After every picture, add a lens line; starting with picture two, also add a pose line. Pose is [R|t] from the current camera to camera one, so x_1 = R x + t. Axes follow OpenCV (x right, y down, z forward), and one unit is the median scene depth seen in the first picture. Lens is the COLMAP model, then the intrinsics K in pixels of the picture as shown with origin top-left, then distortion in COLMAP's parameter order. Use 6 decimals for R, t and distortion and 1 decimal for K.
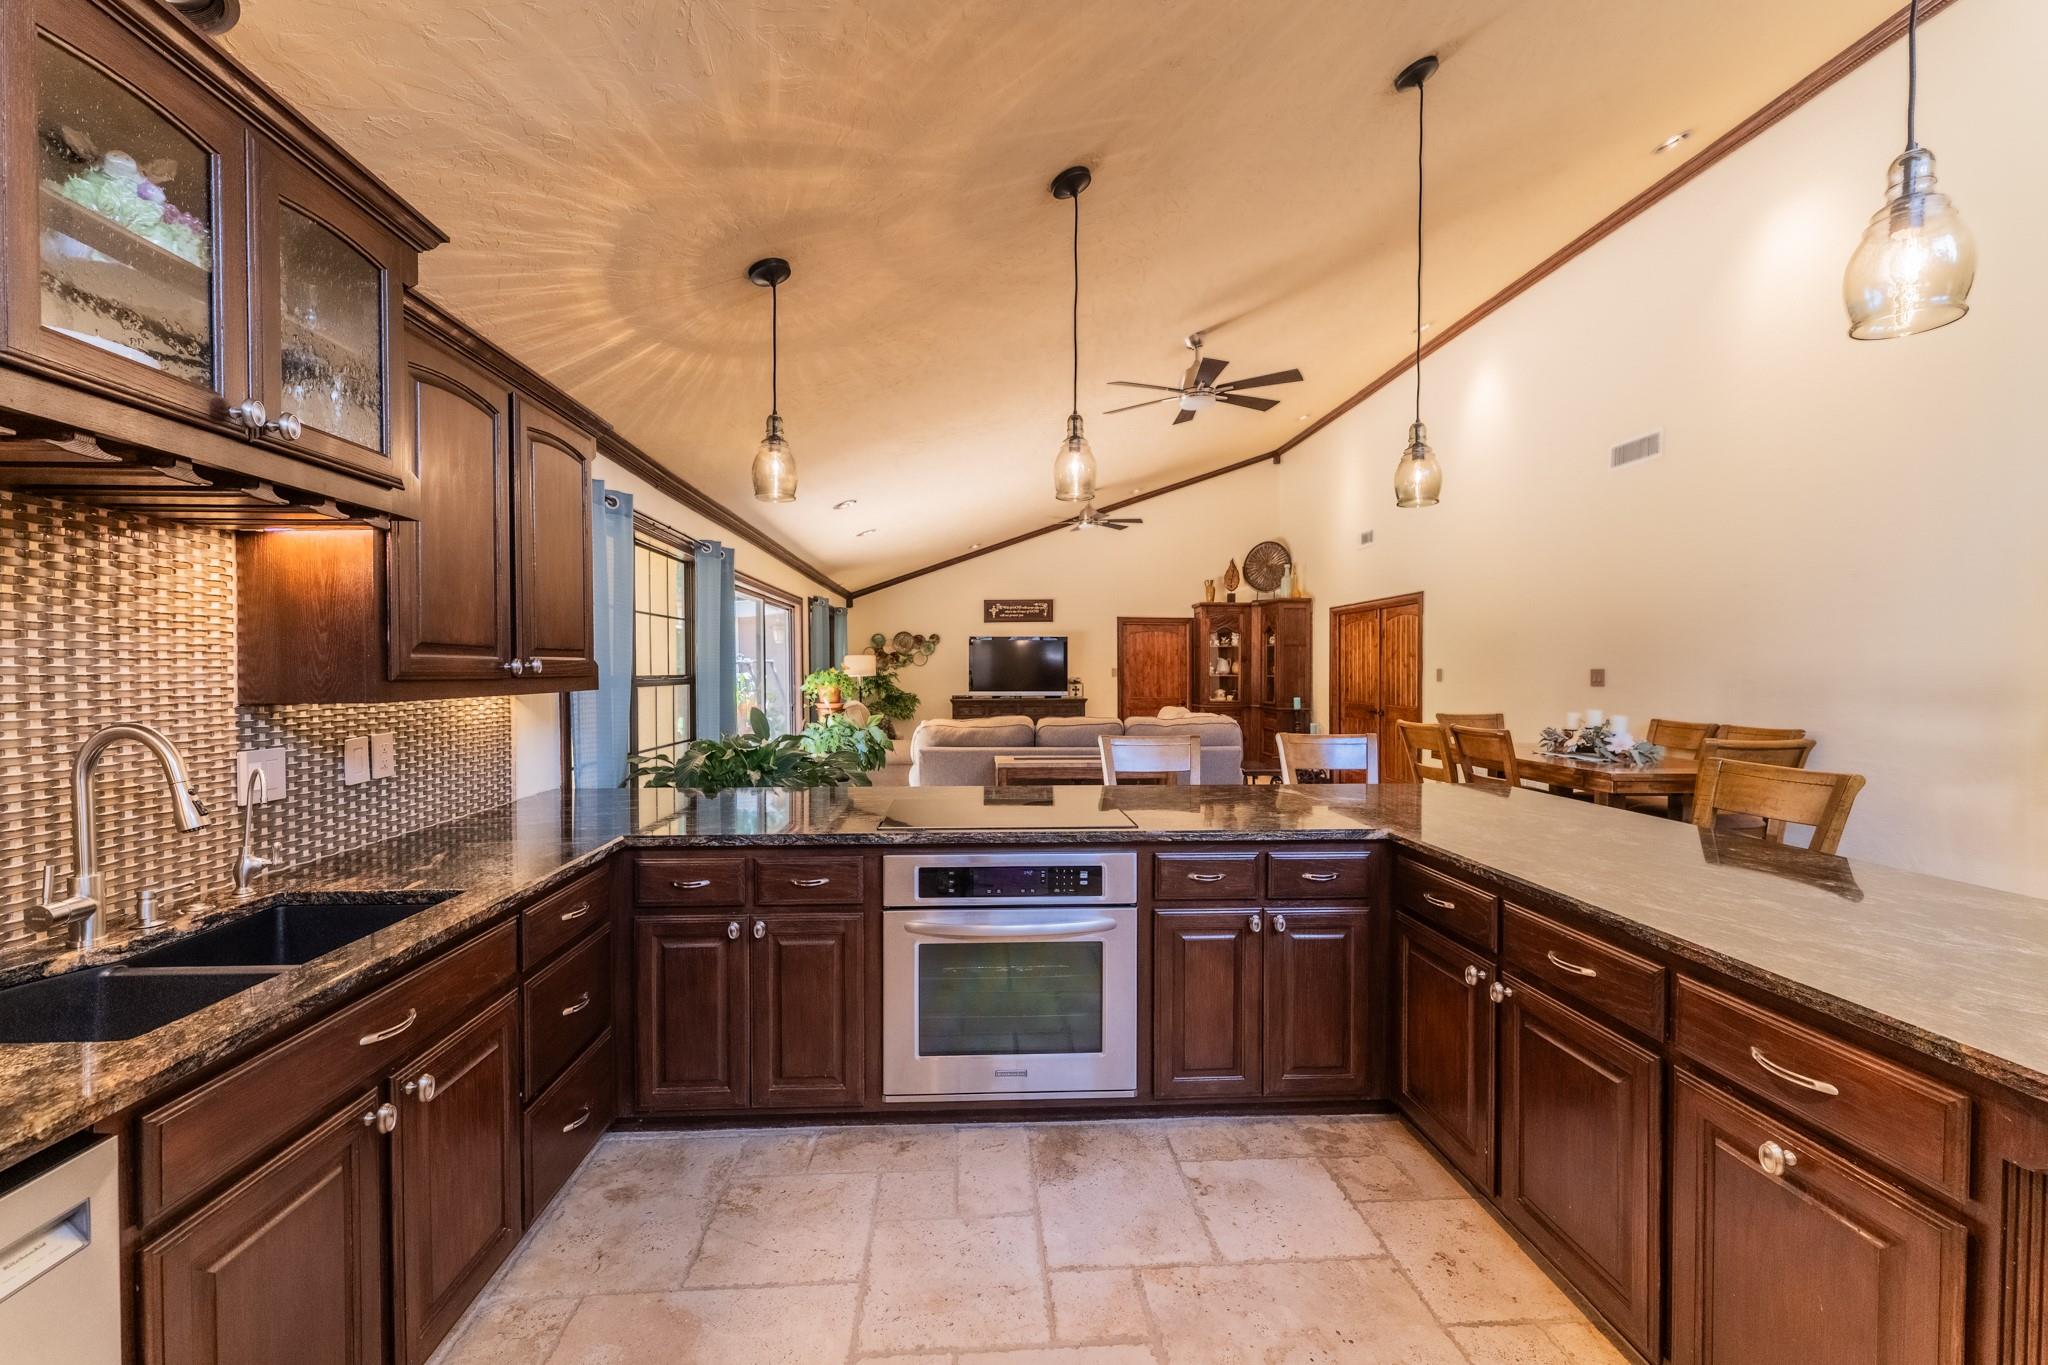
lens RADIAL K [[827.2, 0, 1012.2], [0, 827.2, 685.1], [0, 0, 1]] dist [-0.000754, 0.000392]
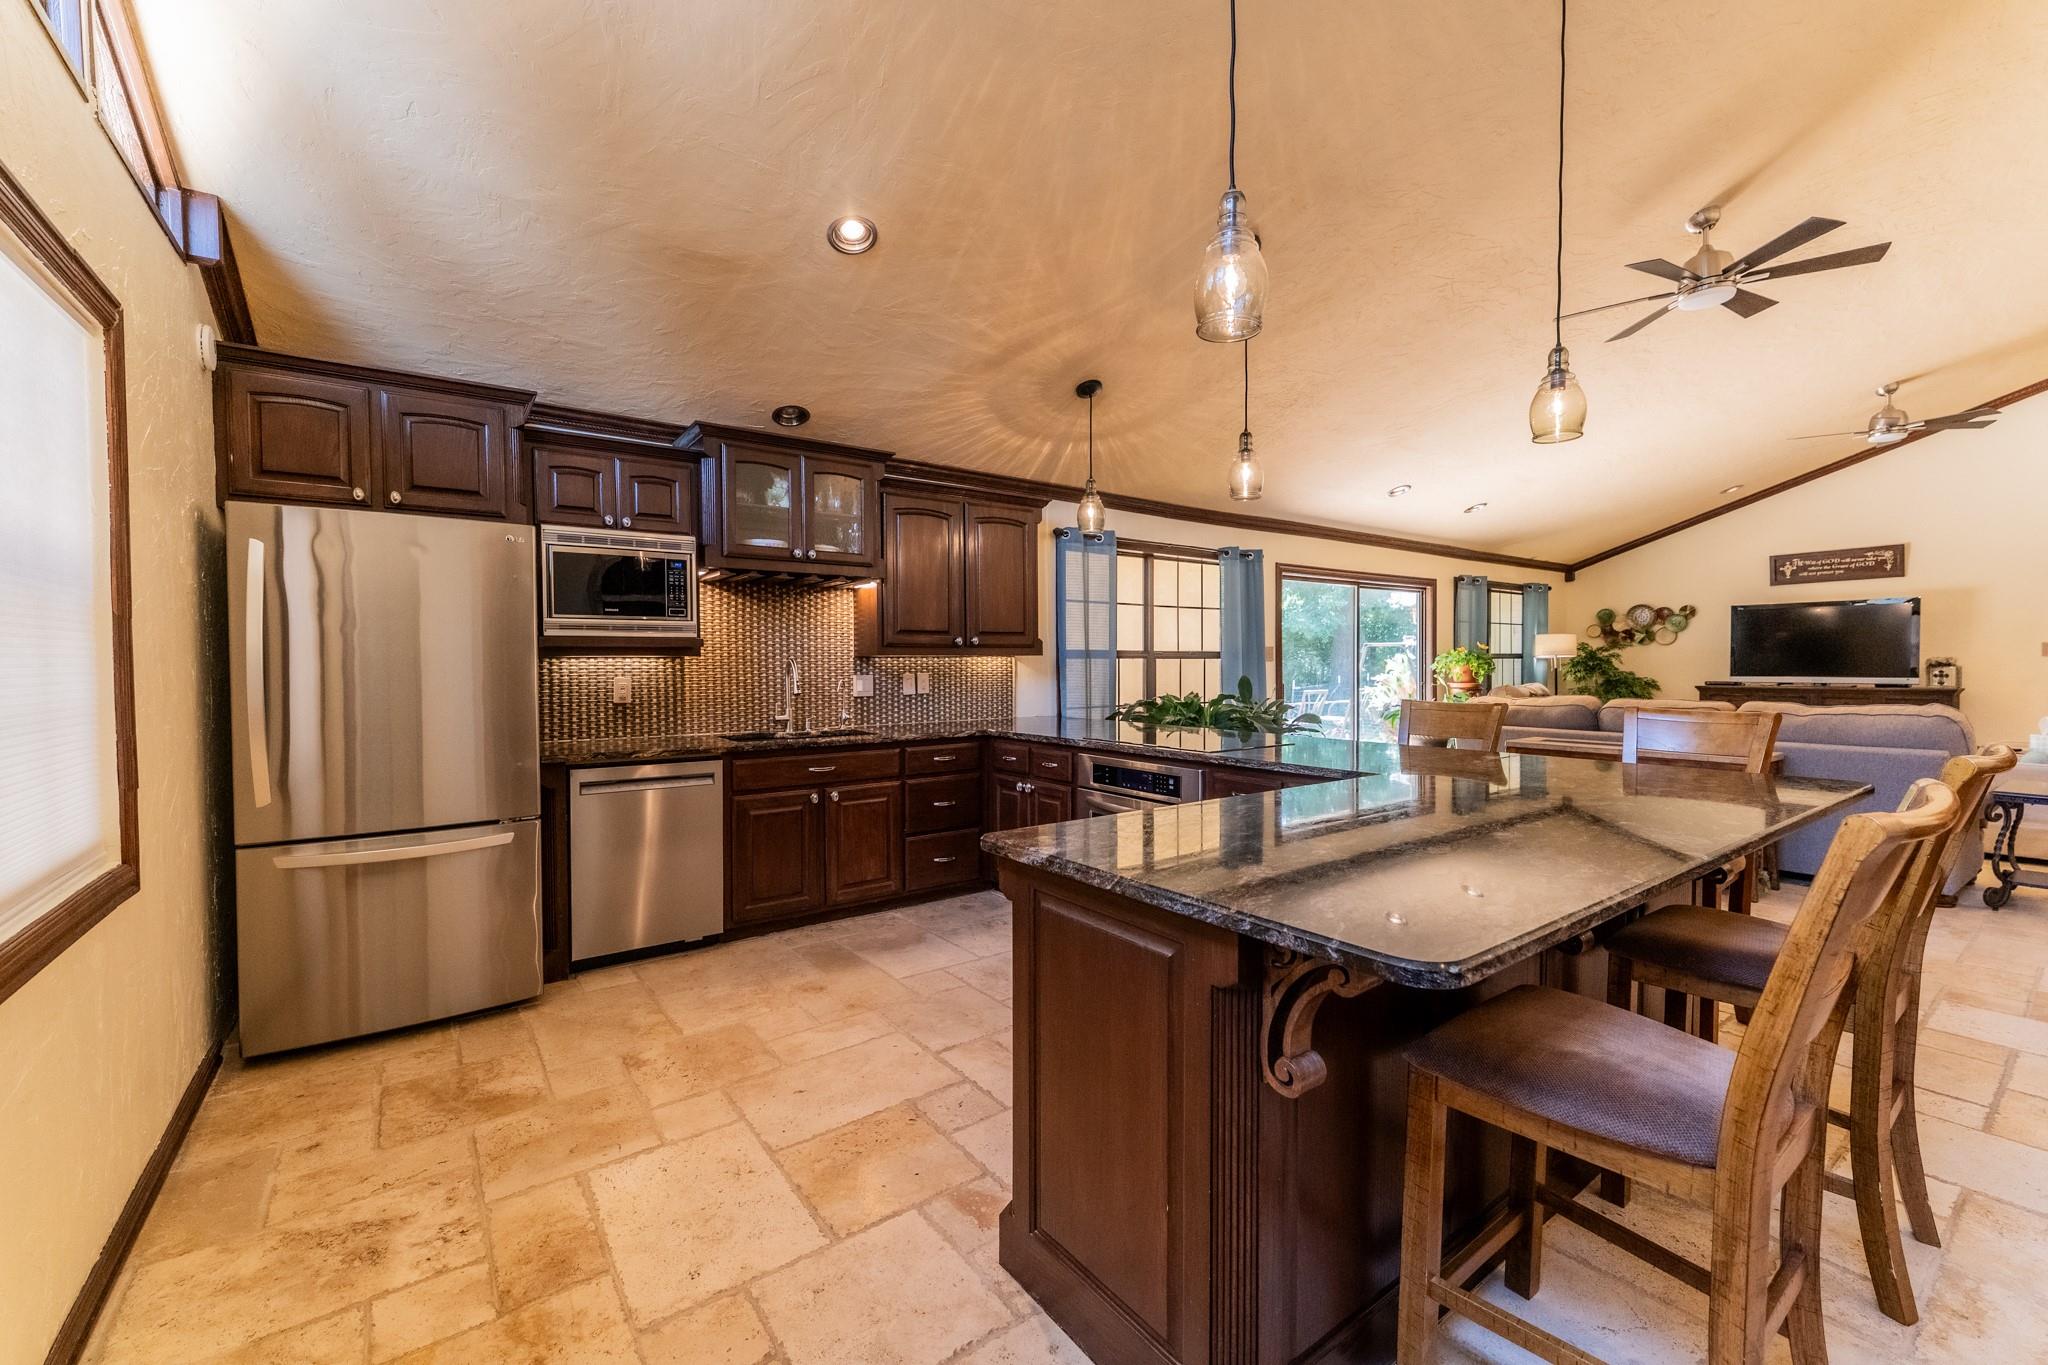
lens RADIAL K [[827.2, 0, 1012.2], [0, 827.2, 685.1], [0, 0, 1]] dist [-0.000754, 0.000392]
pose [[0.539068, 0.020643, -0.842010, 0.725539], [-0.010902, 0.999787, 0.017531, 0.030198], [0.842192, -0.000271, 0.539178, 0.017576]]
